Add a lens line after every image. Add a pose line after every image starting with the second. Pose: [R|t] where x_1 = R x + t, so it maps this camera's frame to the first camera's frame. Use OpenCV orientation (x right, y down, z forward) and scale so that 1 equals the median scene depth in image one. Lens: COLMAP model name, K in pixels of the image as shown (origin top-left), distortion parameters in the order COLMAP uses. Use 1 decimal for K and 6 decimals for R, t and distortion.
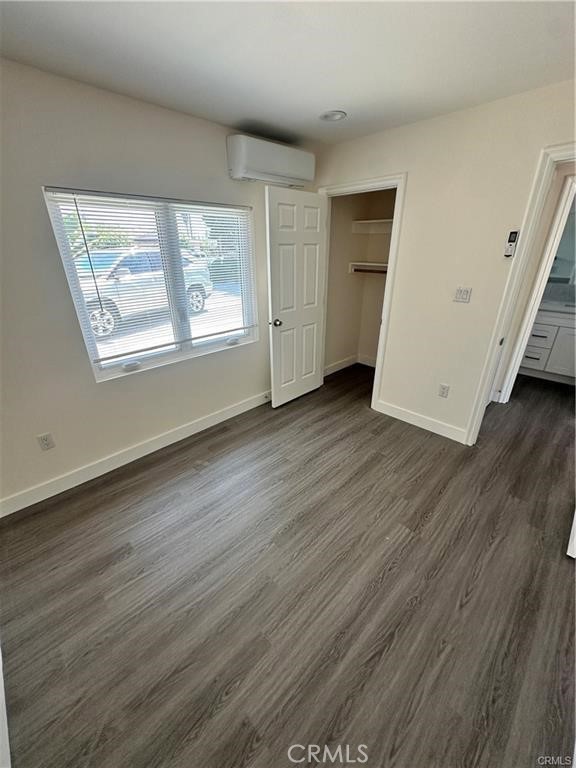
lens RADIAL K [[305.7, 0, 288.6], [0, 305.7, 382.5], [0, 0, 1]] dist [-0.001620, 0.000072]
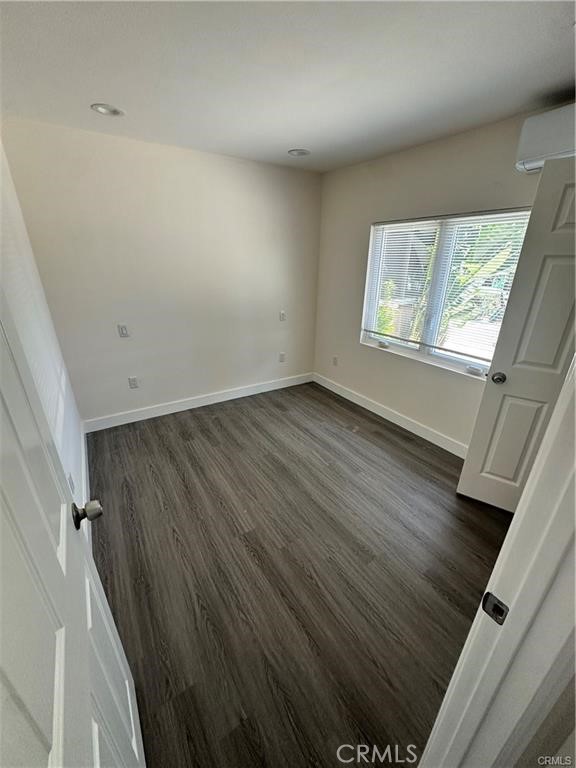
lens RADIAL K [[305.7, 0, 288.6], [0, 305.7, 382.5], [0, 0, 1]] dist [-0.001620, 0.000072]
pose [[-0.201246, 0.372386, -0.905996, 1.022033], [-0.405089, 0.810483, 0.423109, -0.378044], [0.891854, 0.452157, -0.012257, 0.845702]]
